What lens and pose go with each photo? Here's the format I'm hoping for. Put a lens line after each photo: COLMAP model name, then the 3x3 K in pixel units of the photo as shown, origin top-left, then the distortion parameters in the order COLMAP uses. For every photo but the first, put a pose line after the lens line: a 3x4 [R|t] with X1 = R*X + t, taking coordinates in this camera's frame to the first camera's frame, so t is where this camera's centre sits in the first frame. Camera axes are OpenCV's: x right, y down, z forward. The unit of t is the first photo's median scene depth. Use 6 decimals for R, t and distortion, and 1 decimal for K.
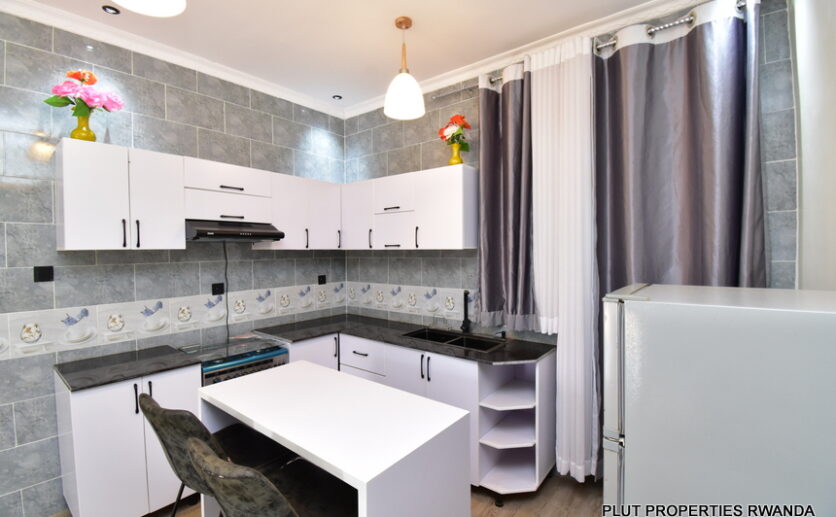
lens RADIAL K [[365.8, 0, 418.0], [0, 365.8, 258.5], [0, 0, 1]] dist [-0.003360, -0.000622]
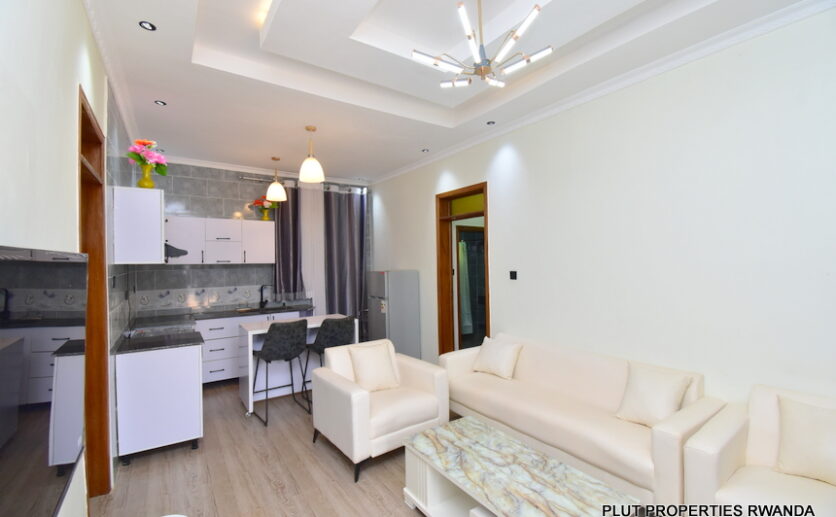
lens RADIAL K [[365.4, 0, 418.0], [0, 365.4, 258.5], [0, 0, 1]] dist [0.000586, -0.000382]
pose [[0.298063, 0.009591, 0.954498, -1.500884], [0.035675, 0.999139, -0.021180, 0.019159], [-0.953879, 0.040364, 0.297464, -0.346090]]
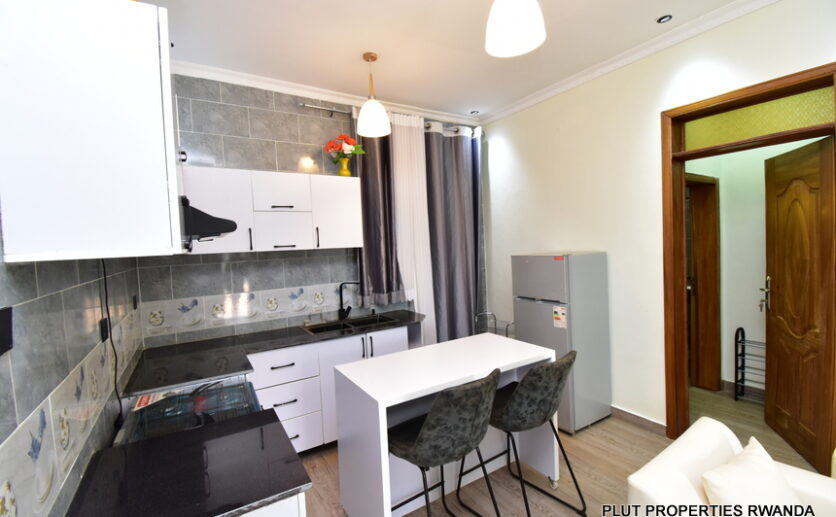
lens RADIAL K [[365.8, 0, 418.0], [0, 365.8, 258.5], [0, 0, 1]] dist [-0.003360, -0.000622]
pose [[0.340956, -0.048050, 0.938851, -0.922828], [0.064837, 0.997517, 0.027506, -0.007717], [-0.937841, 0.051494, 0.343224, 0.385735]]
